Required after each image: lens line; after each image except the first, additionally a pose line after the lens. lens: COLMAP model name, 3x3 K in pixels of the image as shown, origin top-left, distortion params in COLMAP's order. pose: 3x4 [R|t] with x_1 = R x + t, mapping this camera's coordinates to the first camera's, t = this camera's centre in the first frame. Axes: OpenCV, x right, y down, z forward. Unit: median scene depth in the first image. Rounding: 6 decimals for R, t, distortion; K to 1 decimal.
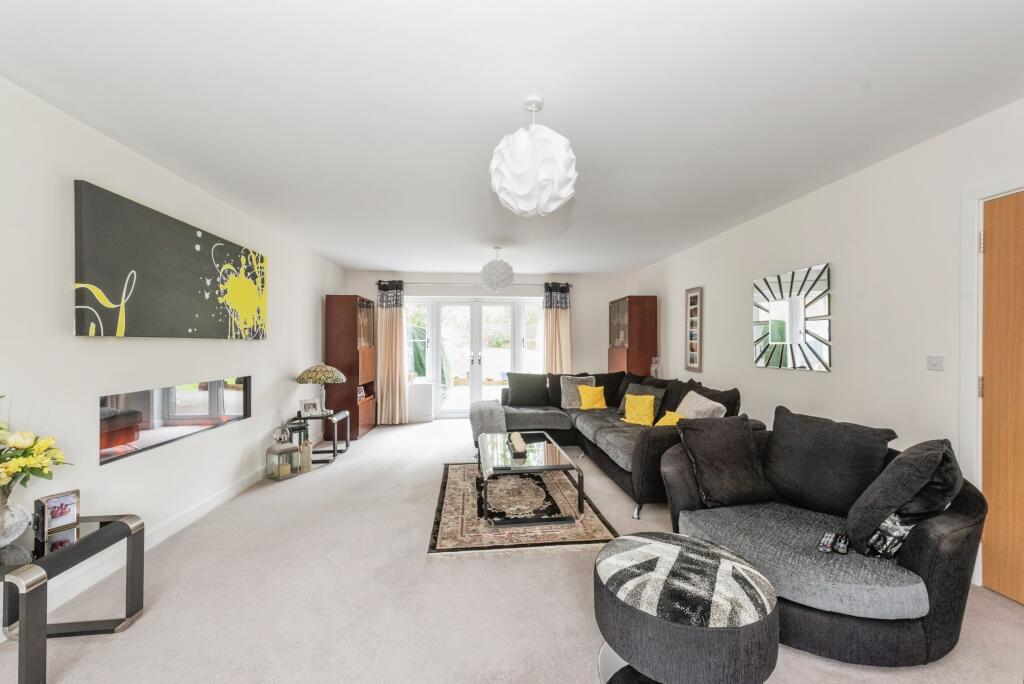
lens RADIAL K [[400.9, 0, 504.9], [0, 400.9, 340.3], [0, 0, 1]] dist [-0.000884, 0.000006]
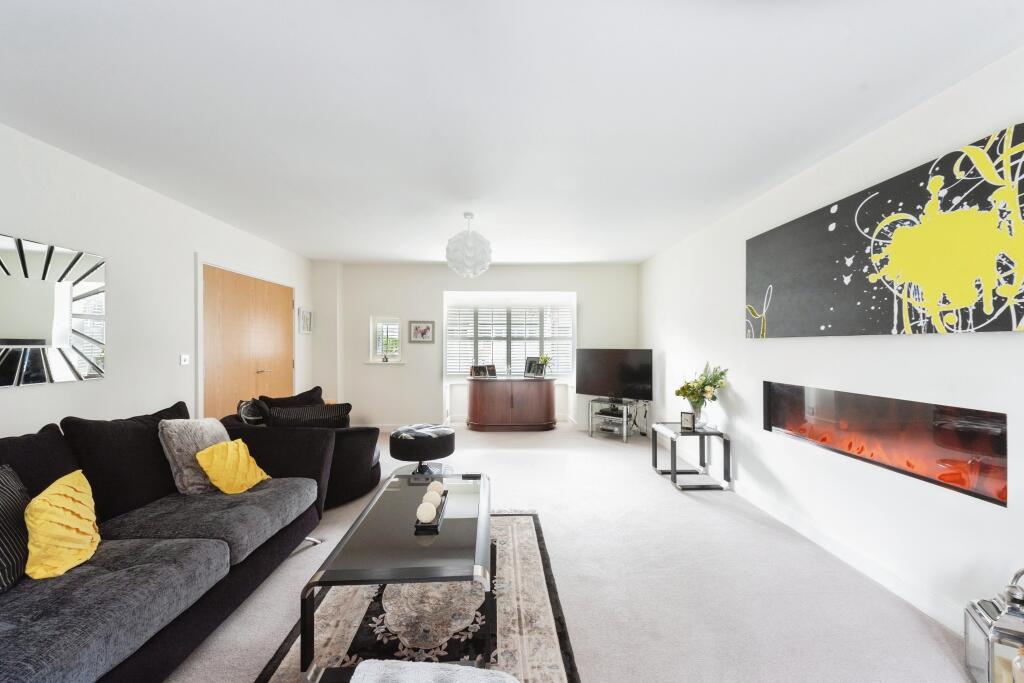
lens RADIAL K [[400.9, 0, 518.6], [0, 400.9, 342.5], [0, 0, 1]] dist [-0.000884, 0.000006]
pose [[-0.999708, 0.006682, 0.023236, -0.124044], [0.006316, 0.999855, -0.015819, 0.015822], [-0.023338, -0.015667, -0.999605, 1.692279]]
